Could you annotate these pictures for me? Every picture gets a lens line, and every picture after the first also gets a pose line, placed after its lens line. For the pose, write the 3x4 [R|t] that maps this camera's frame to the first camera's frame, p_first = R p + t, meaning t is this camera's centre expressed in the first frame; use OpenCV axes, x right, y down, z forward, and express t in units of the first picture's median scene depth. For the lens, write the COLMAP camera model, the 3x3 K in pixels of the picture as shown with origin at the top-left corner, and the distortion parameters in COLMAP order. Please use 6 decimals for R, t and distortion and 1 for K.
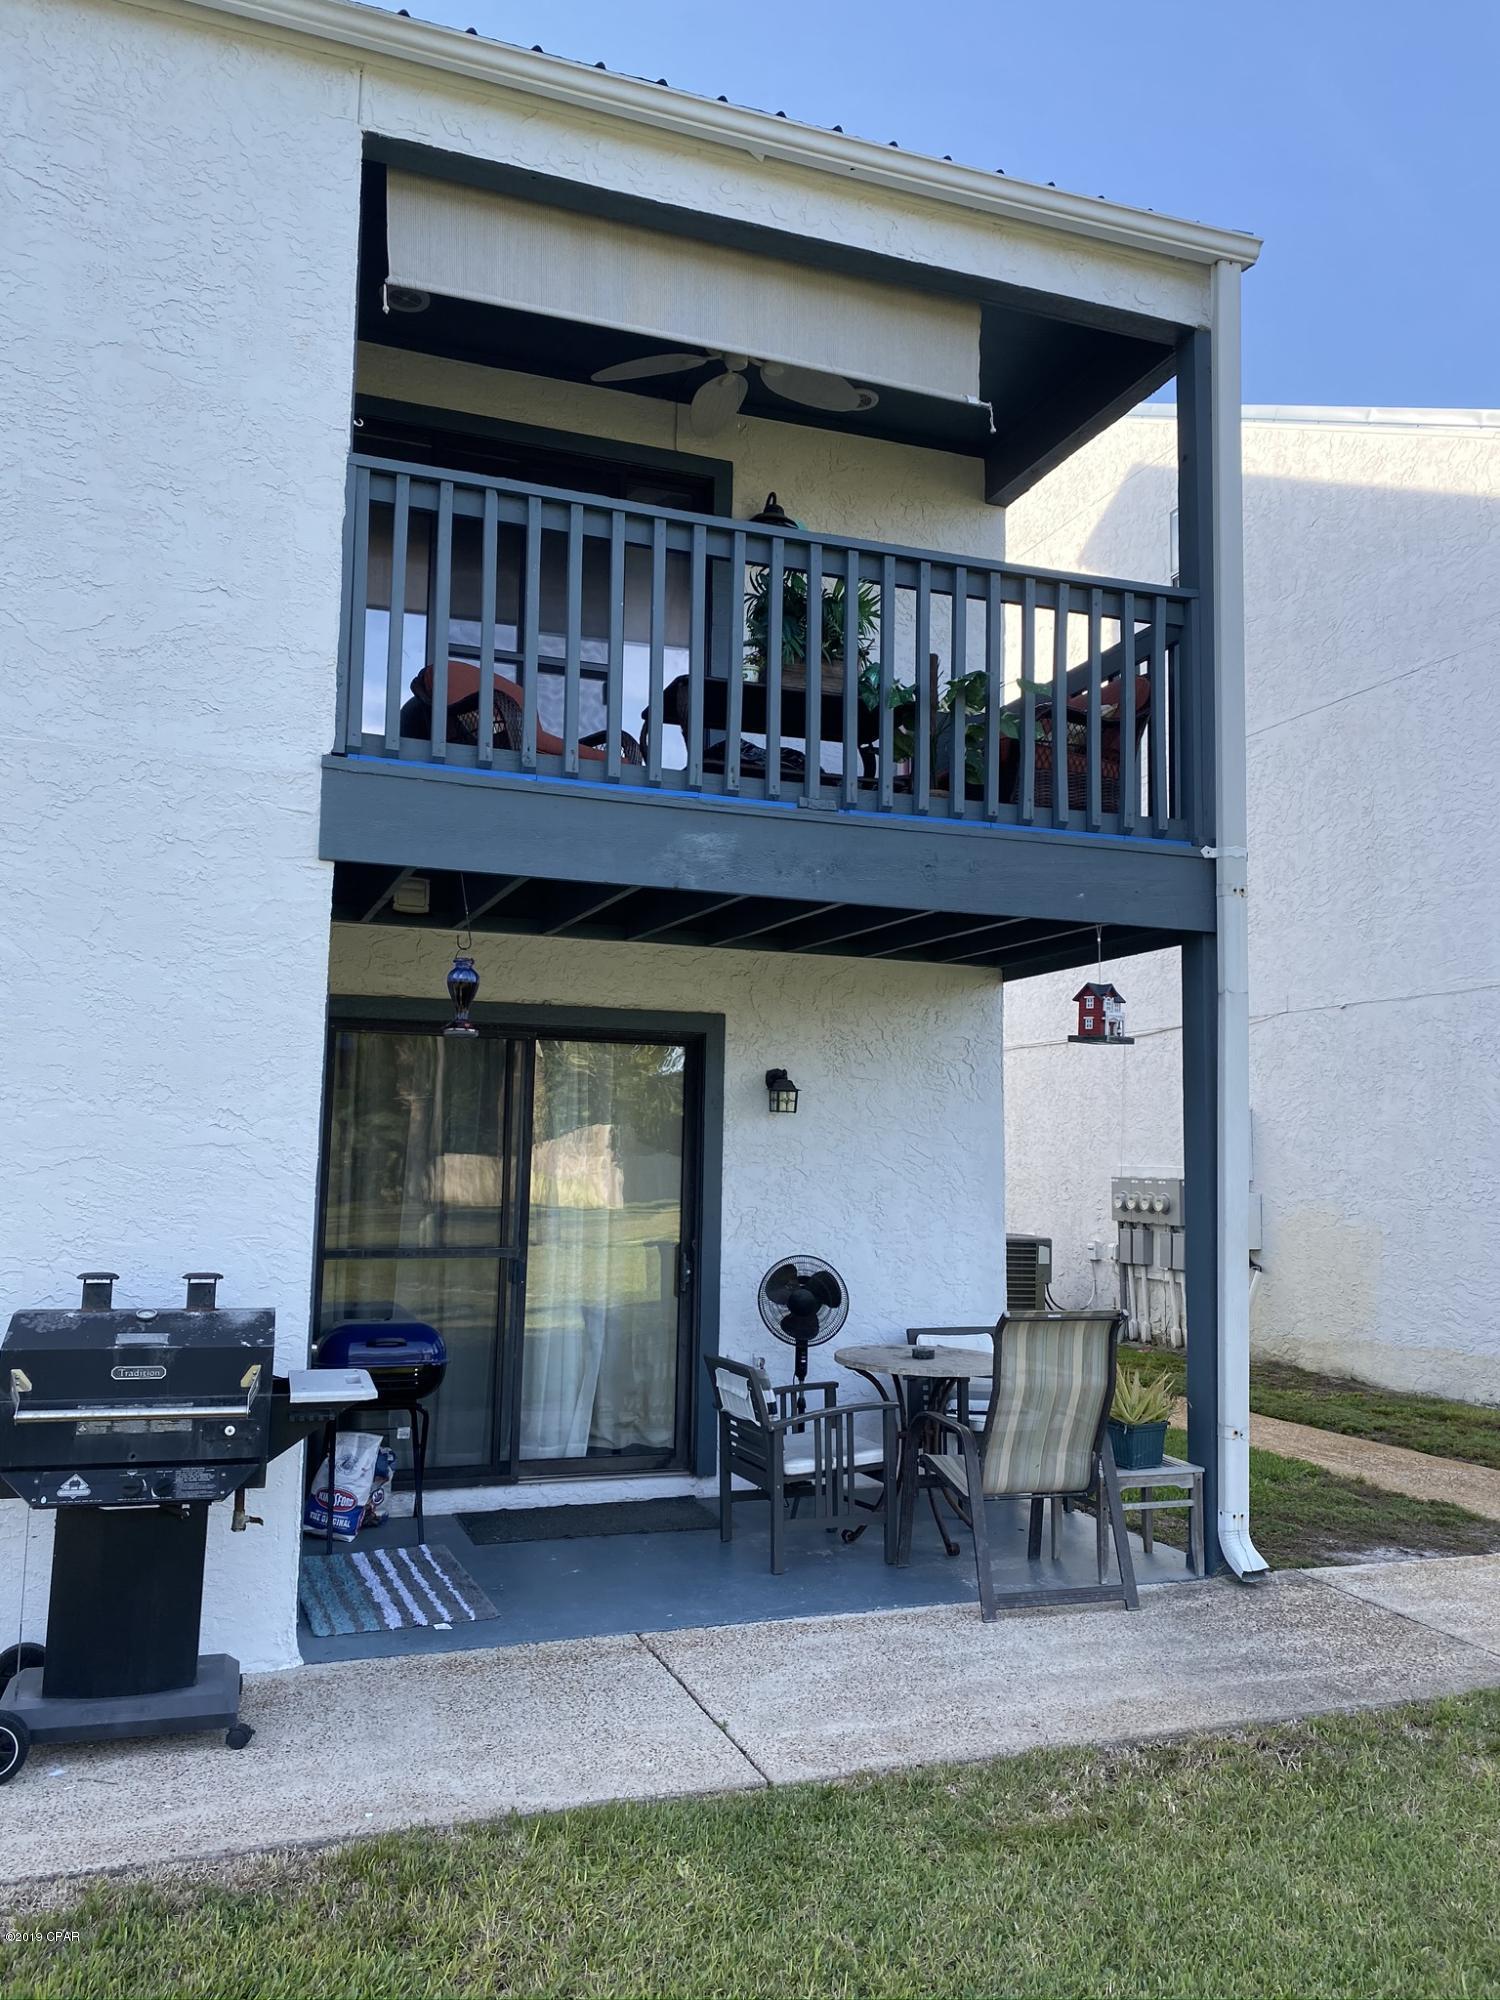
lens RADIAL K [[1504.7, 0, 758.8], [0, 1504.7, 1003.7], [0, 0, 1]] dist [0.000109, 0.000108]
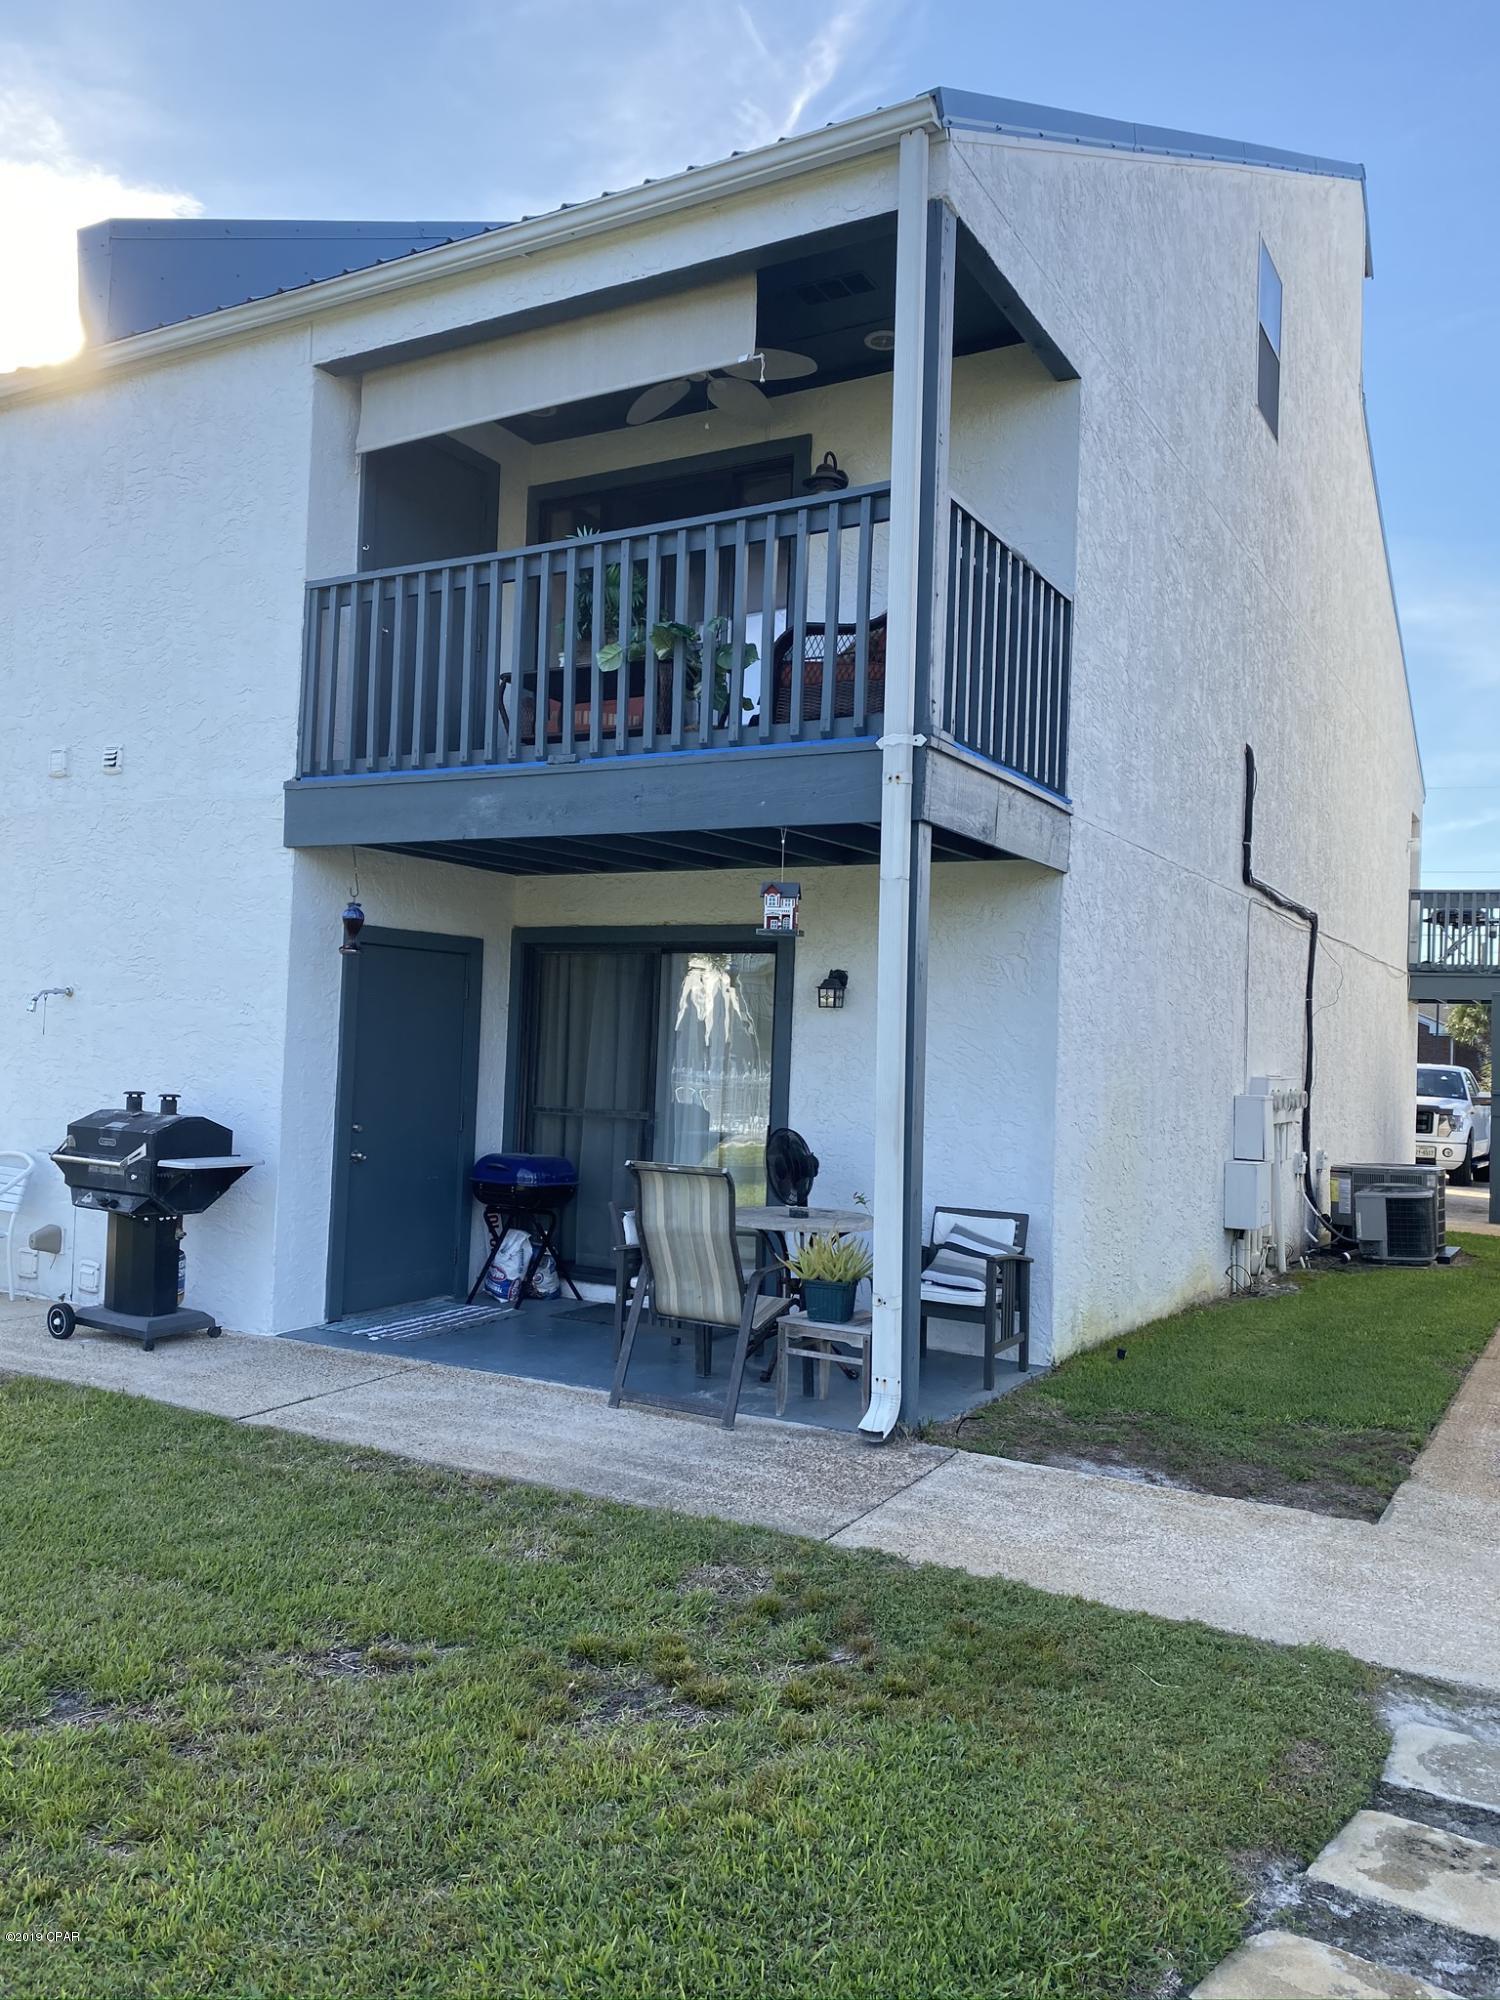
lens RADIAL K [[1504.7, 0, 767.0], [0, 1504.7, 996.3], [0, 0, 1]] dist [0.000109, 0.000108]
pose [[0.664178, -0.020936, -0.747281, 1.185831], [0.052771, 0.998427, 0.018931, 0.056480], [0.745710, -0.052008, 0.664238, 0.294101]]
